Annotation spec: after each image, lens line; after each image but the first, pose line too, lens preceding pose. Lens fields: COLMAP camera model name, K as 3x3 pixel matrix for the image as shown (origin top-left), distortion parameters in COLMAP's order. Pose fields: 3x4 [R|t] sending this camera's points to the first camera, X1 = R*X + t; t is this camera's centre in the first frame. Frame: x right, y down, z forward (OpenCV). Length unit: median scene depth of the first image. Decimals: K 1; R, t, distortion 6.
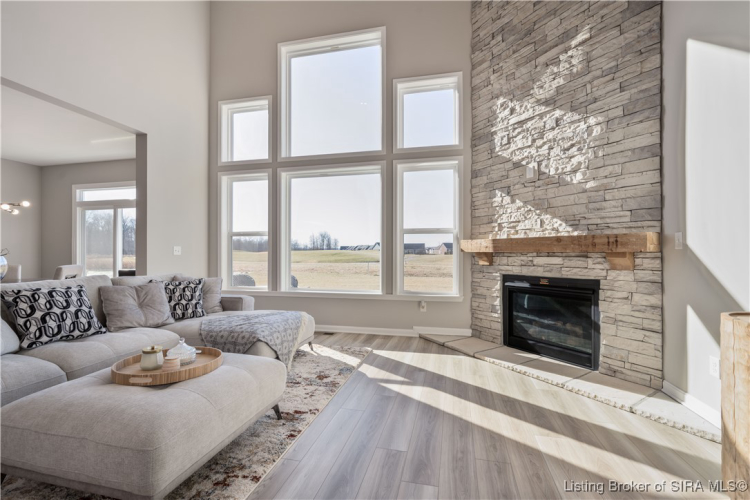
lens RADIAL K [[314.0, 0, 375.0], [0, 314.0, 250.0], [0, 0, 1]] dist [0.000264, 0.000157]
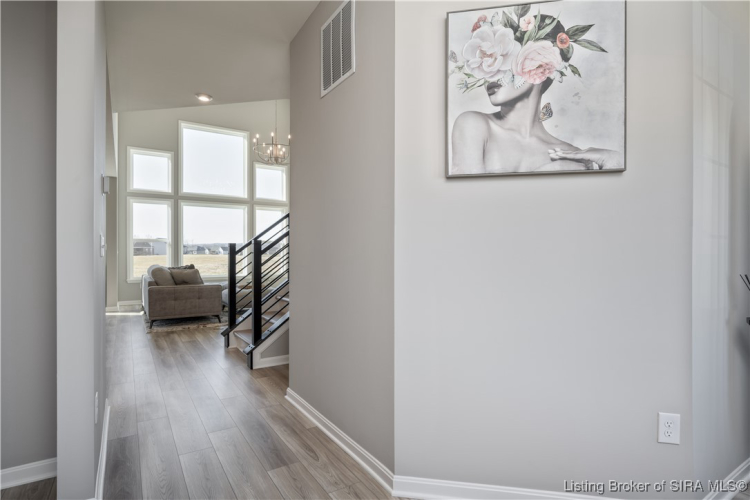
lens RADIAL K [[390.4, 0, 375.0], [0, 390.4, 250.0], [0, 0, 1]] dist [0.001411, 0.000109]
pose [[0.684446, 0.005788, 0.729040, -1.388085], [-0.006087, 0.999979, -0.002225, -0.013824], [-0.729038, -0.002915, 0.684467, -1.374794]]
